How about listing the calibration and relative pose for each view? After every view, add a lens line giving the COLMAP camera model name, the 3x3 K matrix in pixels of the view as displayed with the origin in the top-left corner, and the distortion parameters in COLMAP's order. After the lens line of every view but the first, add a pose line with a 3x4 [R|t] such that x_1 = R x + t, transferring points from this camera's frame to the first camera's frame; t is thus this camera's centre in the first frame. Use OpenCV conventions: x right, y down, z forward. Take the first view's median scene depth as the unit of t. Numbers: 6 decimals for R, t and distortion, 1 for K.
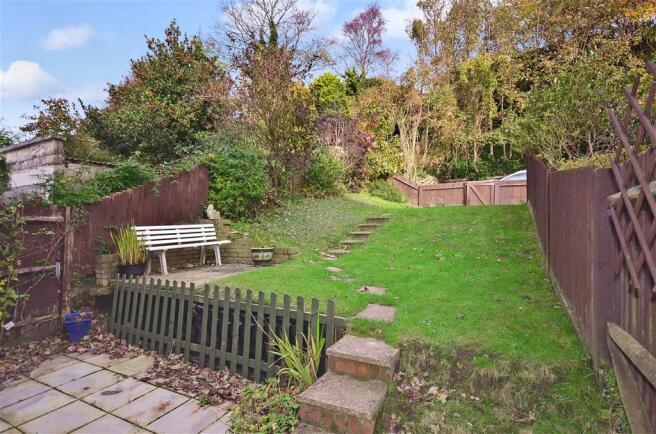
lens RADIAL K [[332.0, 0, 328.0], [0, 332.0, 217.0], [0, 0, 1]] dist [0.002241, 0.000383]
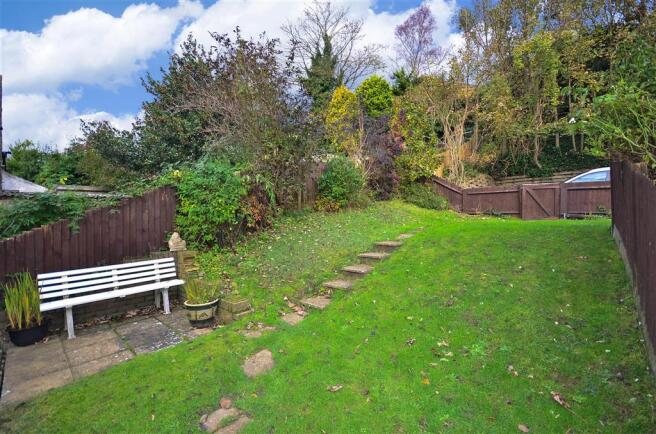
lens RADIAL K [[302.4, 0, 328.5], [0, 302.4, 207.4], [0, 0, 1]] dist [0.013053, -0.015766]
pose [[0.980366, -0.015814, -0.196549, 0.071506], [0.013161, 0.999804, -0.014801, -0.033853], [0.196745, 0.011924, 0.980382, 0.128894]]
